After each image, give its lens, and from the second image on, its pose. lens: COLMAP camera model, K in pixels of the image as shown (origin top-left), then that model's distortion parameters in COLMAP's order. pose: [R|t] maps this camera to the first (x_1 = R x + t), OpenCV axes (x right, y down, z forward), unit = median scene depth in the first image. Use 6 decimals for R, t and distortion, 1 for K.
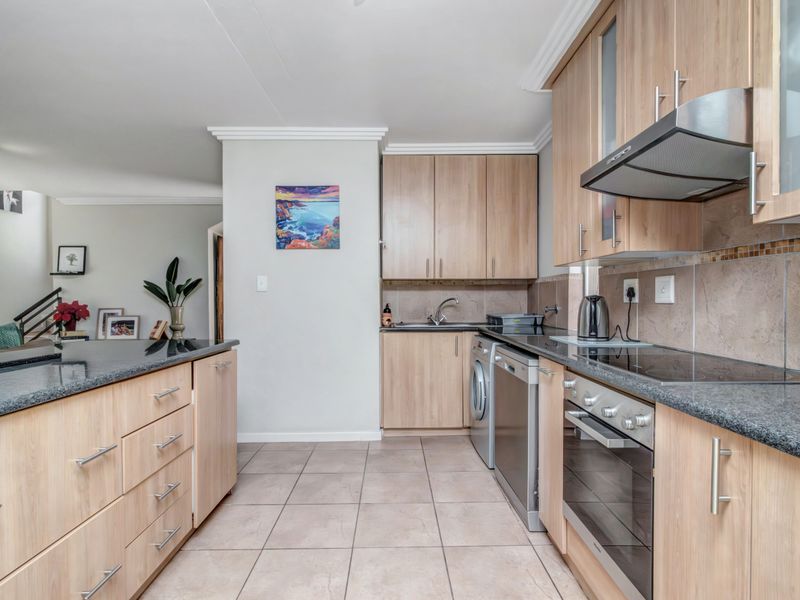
lens RADIAL K [[431.9, 0, 395.6], [0, 431.9, 296.4], [0, 0, 1]] dist [-0.000148, -0.000109]
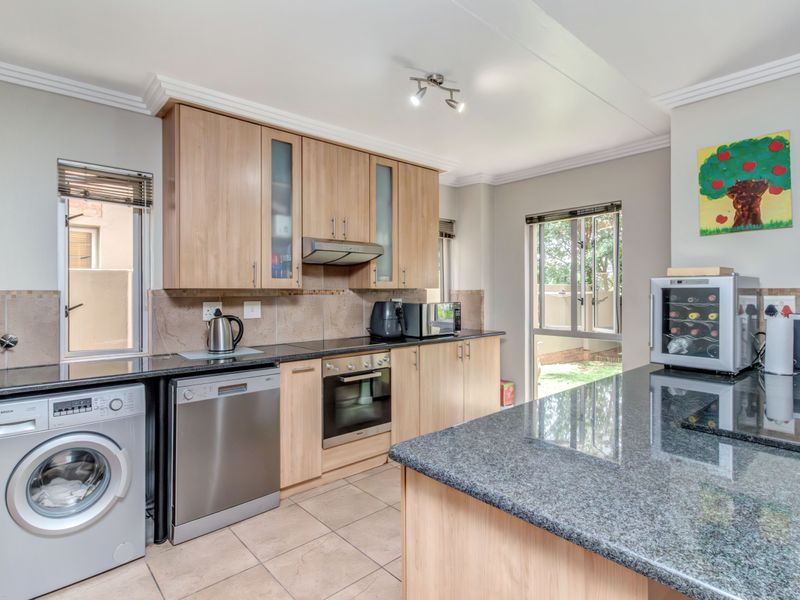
lens RADIAL K [[431.9, 0, 395.6], [0, 431.9, 296.4], [0, 0, 1]] dist [-0.000148, -0.000109]
pose [[-0.661048, 0.001963, 0.750341, -0.514138], [0.005651, 0.999981, 0.002362, -0.036968], [-0.750322, 0.005802, -0.661047, 0.955351]]
